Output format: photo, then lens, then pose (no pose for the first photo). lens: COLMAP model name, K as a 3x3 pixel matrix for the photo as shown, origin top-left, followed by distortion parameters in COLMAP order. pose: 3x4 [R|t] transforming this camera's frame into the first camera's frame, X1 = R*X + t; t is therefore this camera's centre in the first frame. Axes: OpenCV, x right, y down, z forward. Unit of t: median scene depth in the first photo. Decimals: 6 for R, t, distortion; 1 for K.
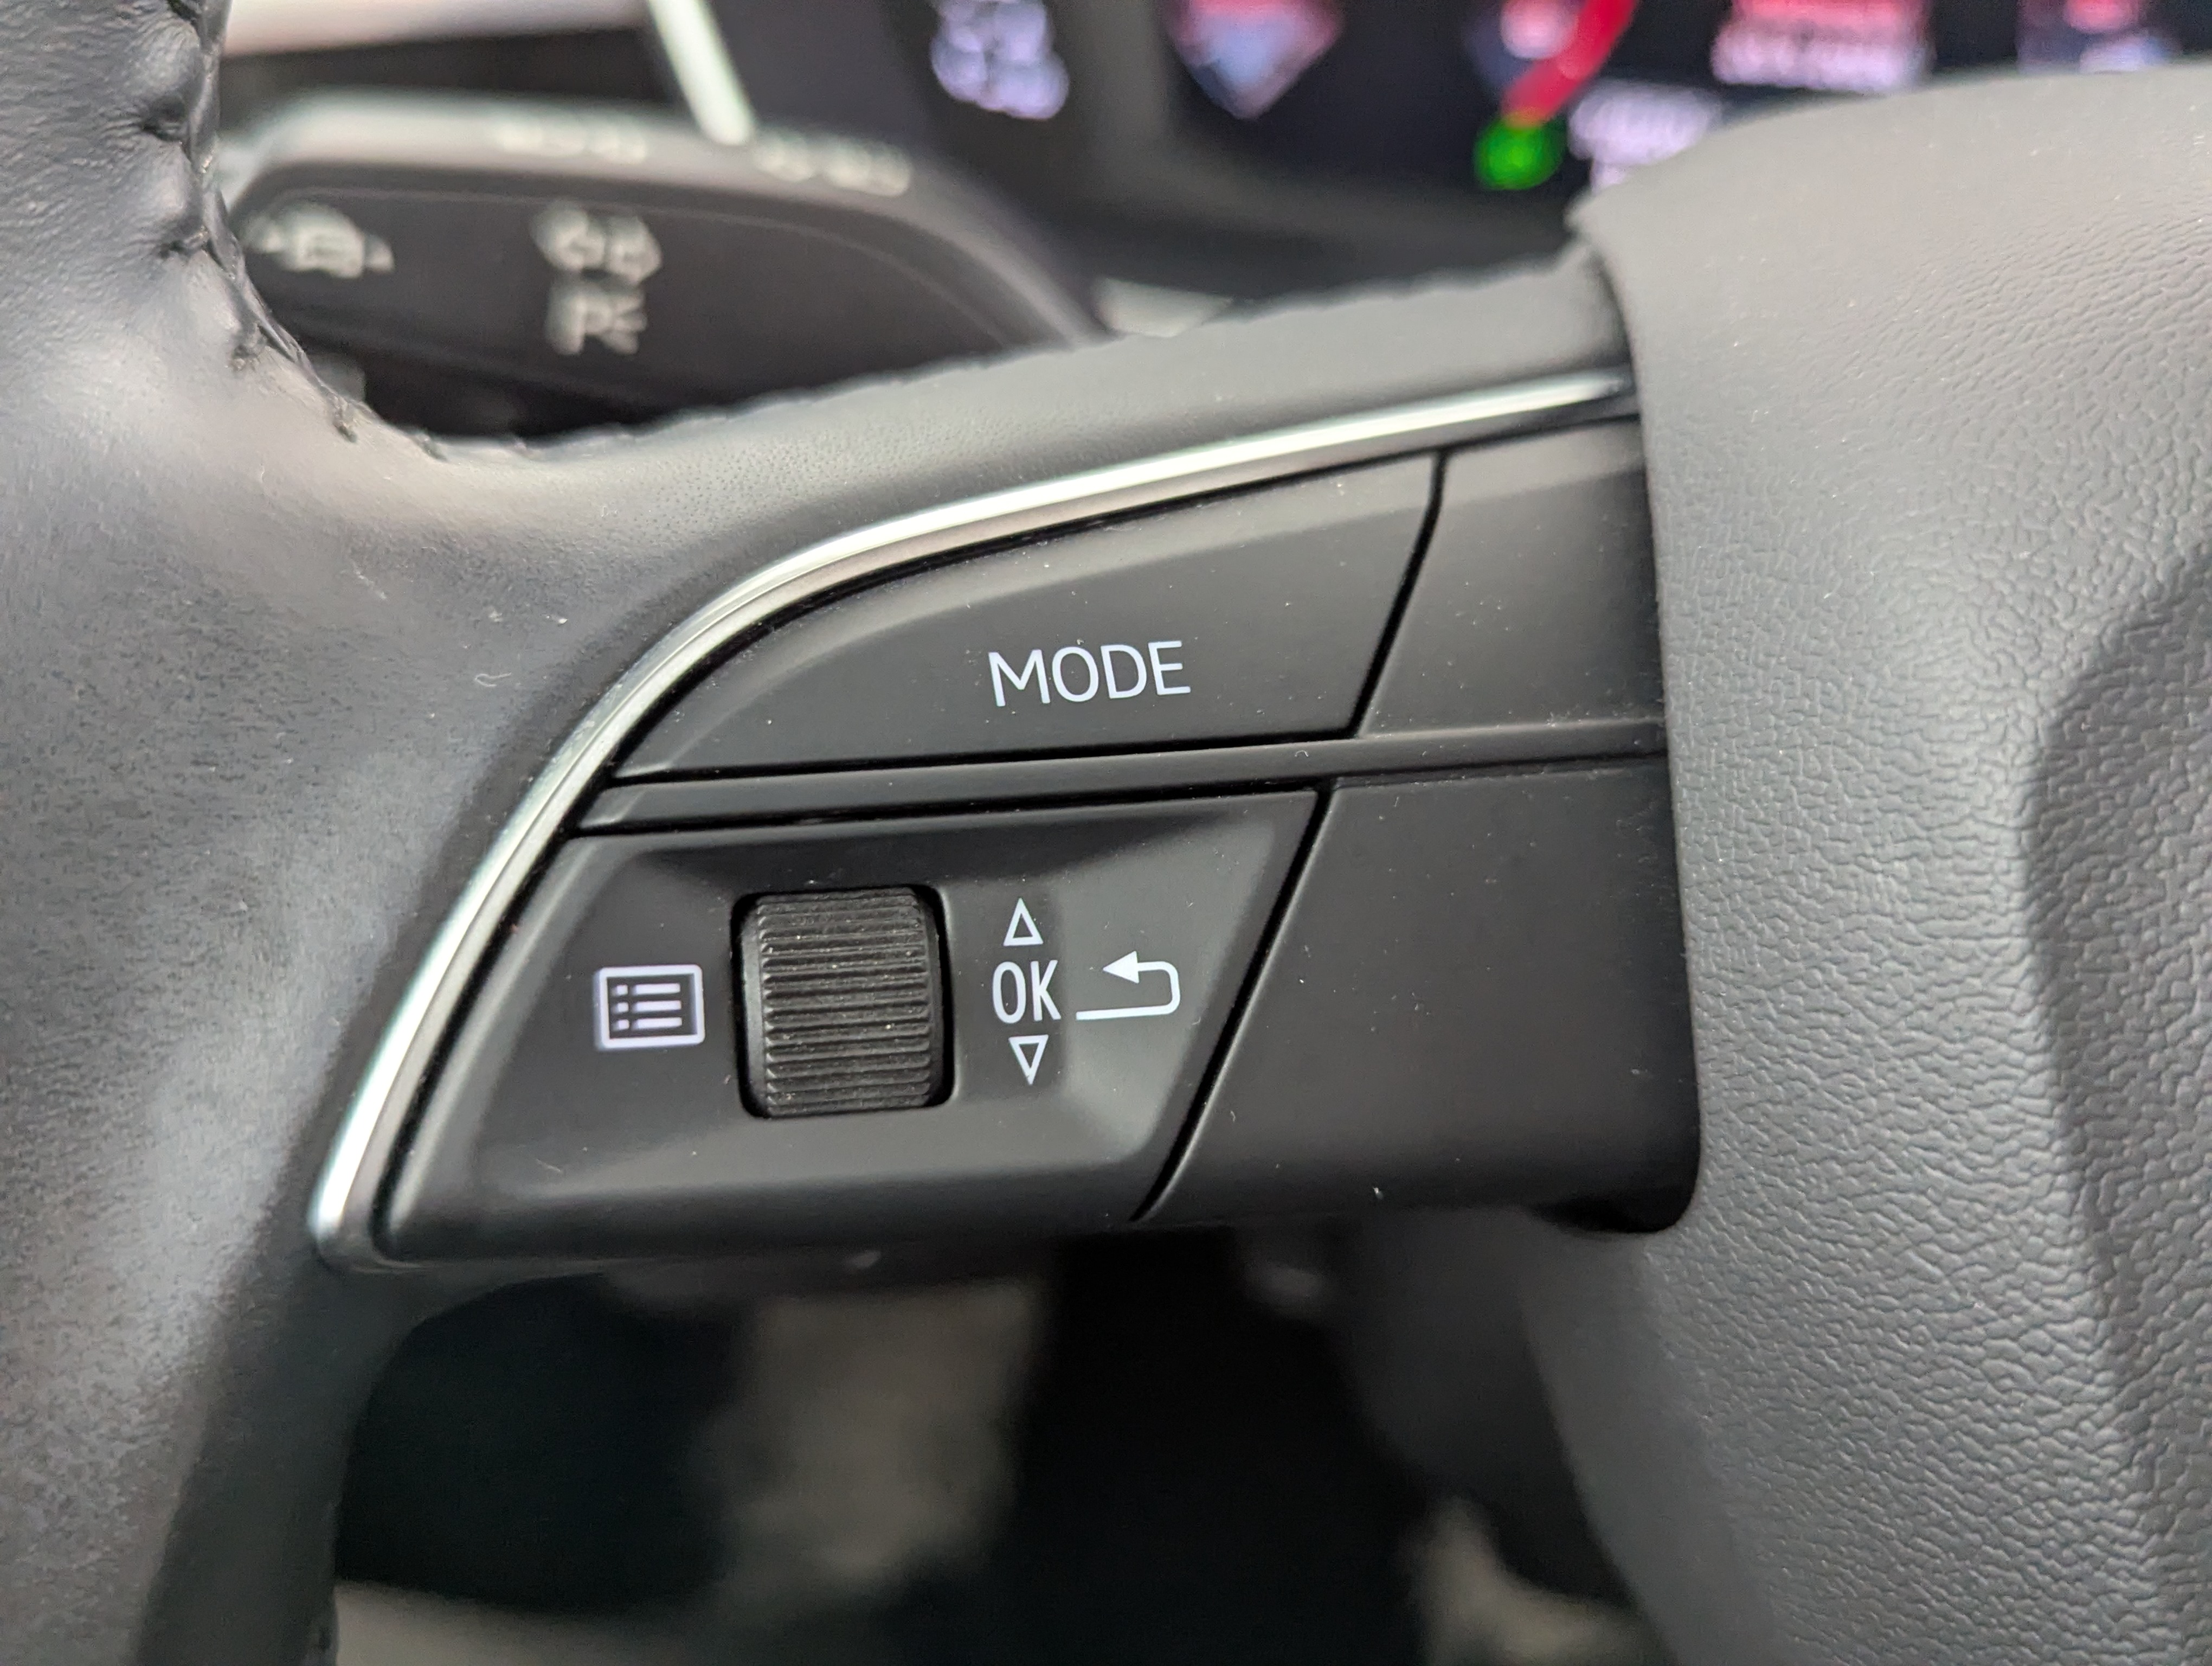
lens RADIAL K [[2205.2, 0, 1152.0], [0, 2205.2, 831.4], [0, 0, 1]] dist [0.107277, -0.196278]
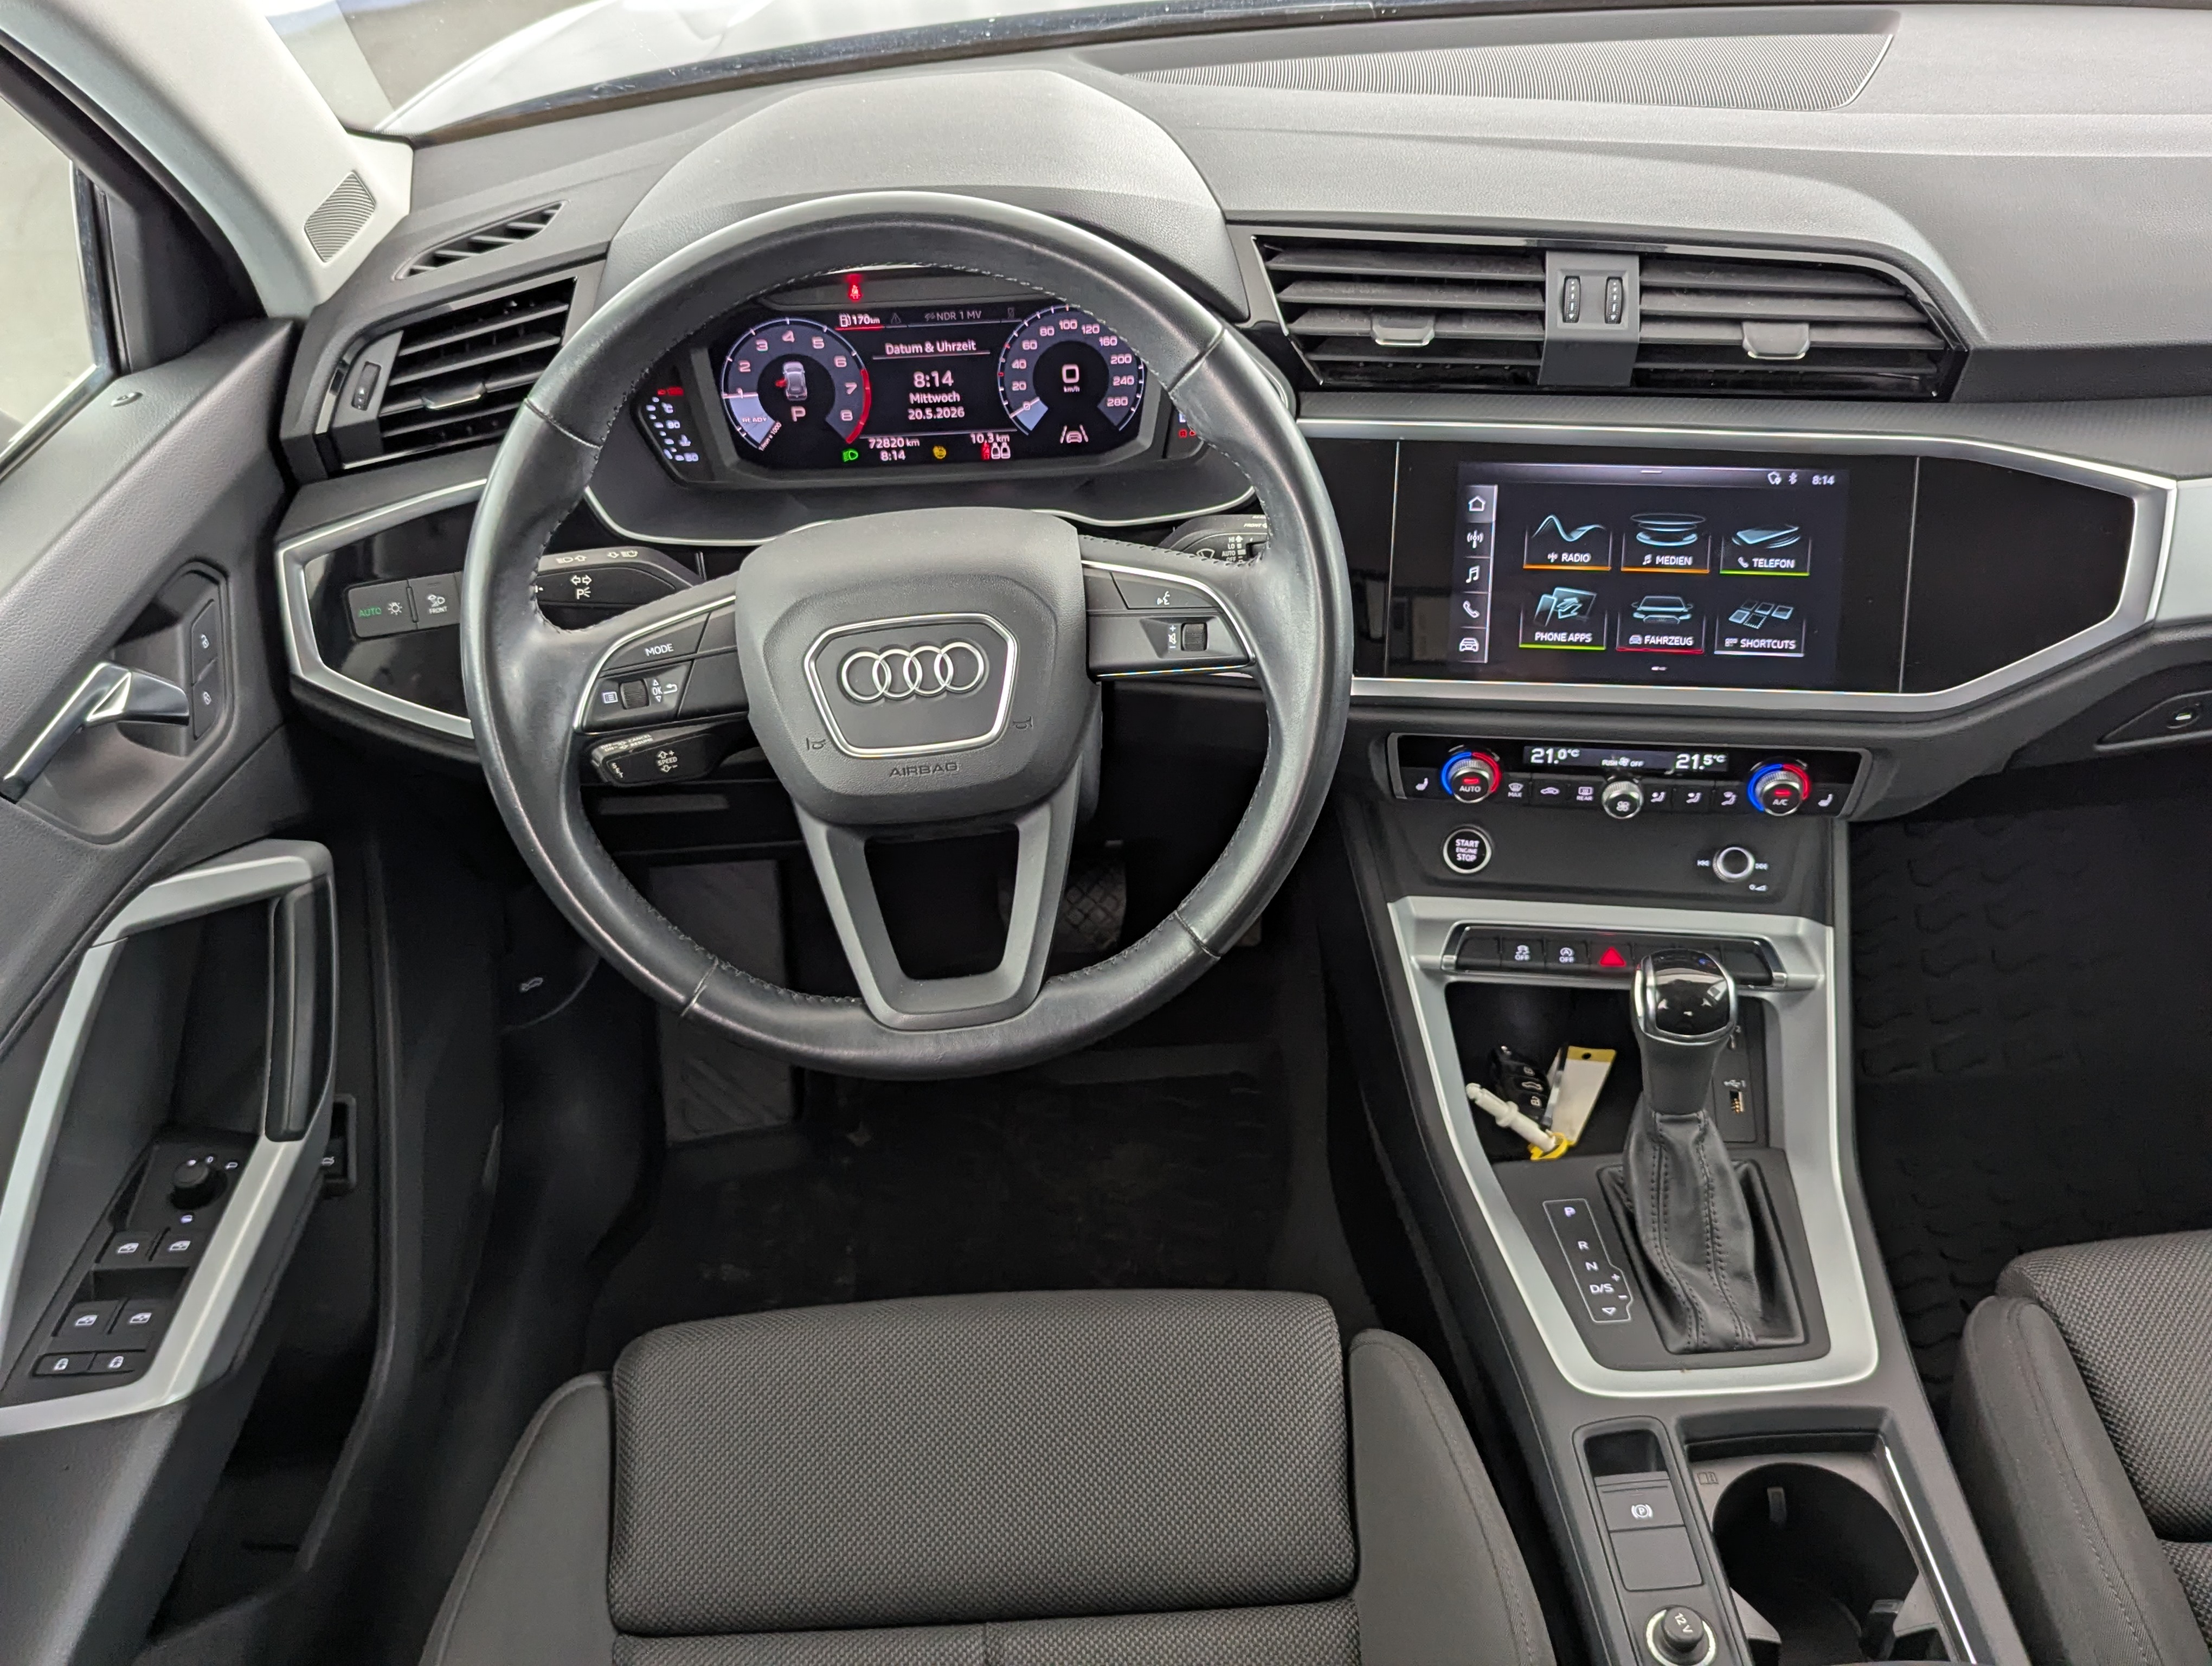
lens RADIAL K [[2082.0, 0, 1114.5], [0, 2082.0, 815.9], [0, 0, 1]] dist [0.156962, -0.356583]
pose [[0.990211, -0.138850, 0.014240, 1.411038], [0.138311, 0.989818, 0.033626, 0.494739], [-0.018764, -0.031327, 0.999333, -6.622894]]
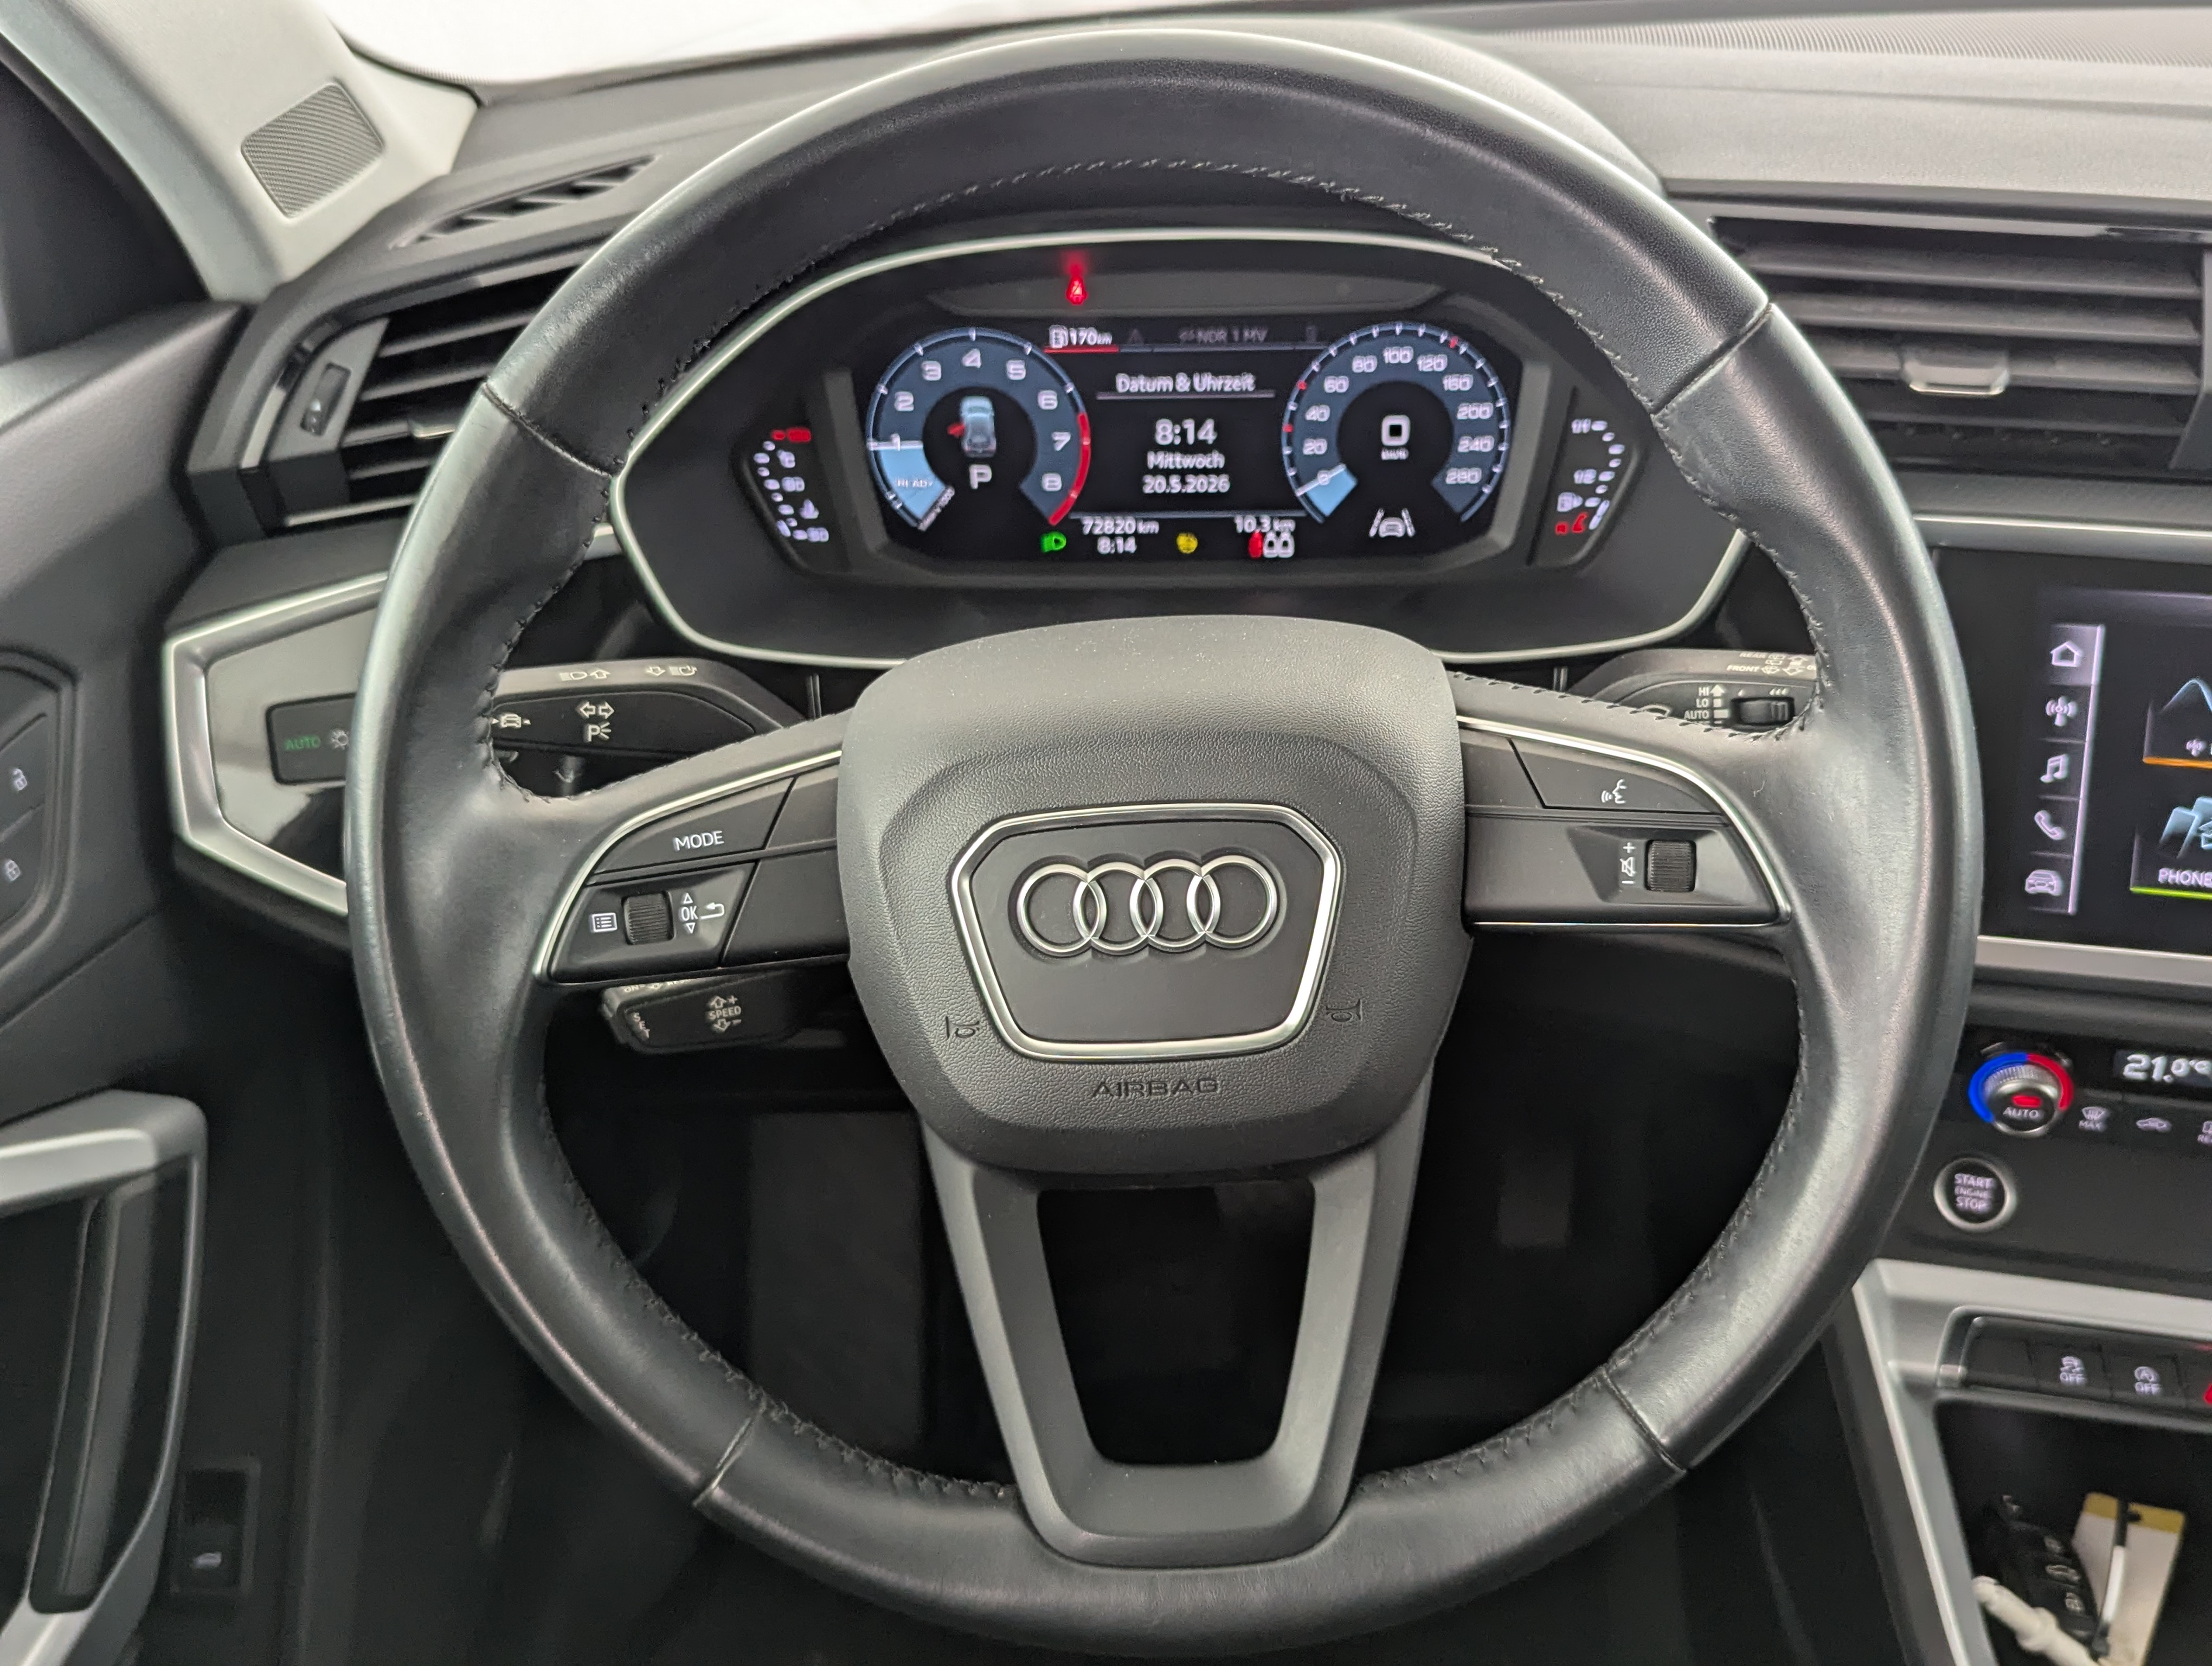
lens RADIAL K [[2117.9, 0, 1161.3], [0, 2117.9, 836.0], [0, 0, 1]] dist [0.126416, -0.186642]
pose [[0.995452, -0.085842, -0.041314, 1.083857], [0.084456, 0.995840, -0.034208, 0.144829], [0.044078, 0.030563, 0.998560, -3.256242]]
